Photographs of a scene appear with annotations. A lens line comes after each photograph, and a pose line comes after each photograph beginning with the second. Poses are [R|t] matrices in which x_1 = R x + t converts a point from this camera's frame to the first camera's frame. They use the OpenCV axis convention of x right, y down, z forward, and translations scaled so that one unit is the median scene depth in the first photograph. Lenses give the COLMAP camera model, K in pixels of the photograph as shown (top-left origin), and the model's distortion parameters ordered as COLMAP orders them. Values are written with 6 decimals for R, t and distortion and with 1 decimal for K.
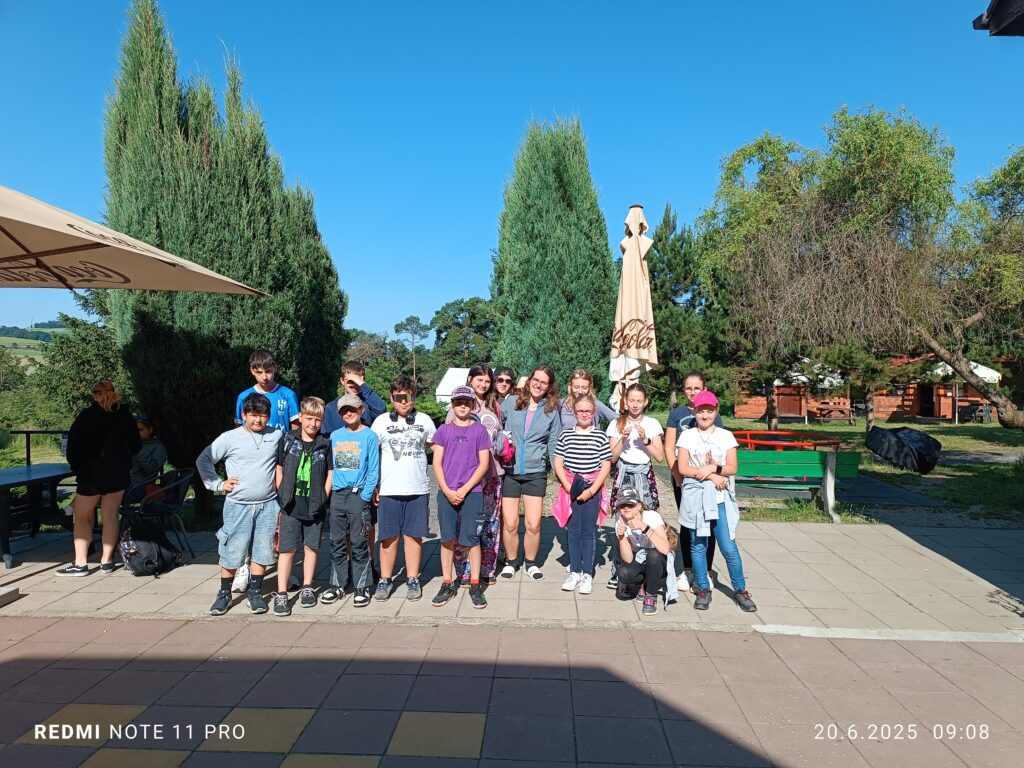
lens RADIAL K [[760.3, 0, 512.9], [0, 760.3, 384.5], [0, 0, 1]] dist [0.020719, -0.000224]
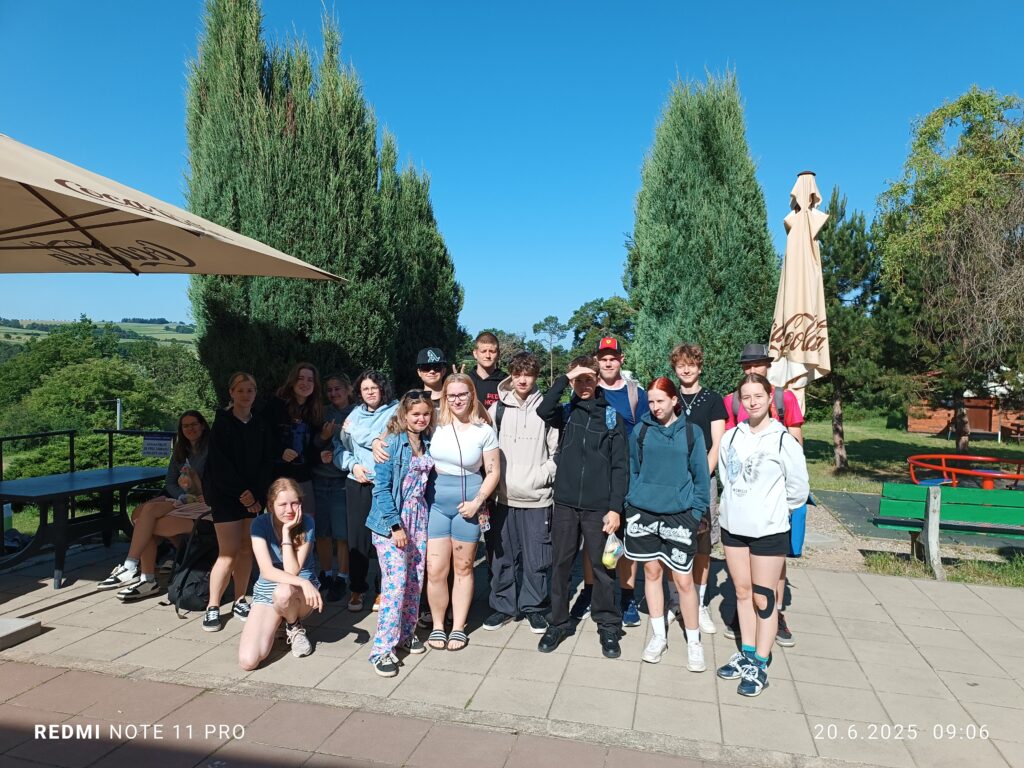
lens RADIAL K [[760.3, 0, 510.0], [0, 760.3, 381.5], [0, 0, 1]] dist [0.020719, -0.000224]
pose [[0.981975, 0.020927, -0.187850, 0.010174], [-0.021947, 0.999754, -0.003354, -0.004626], [0.187733, 0.007416, 0.982192, 0.143006]]
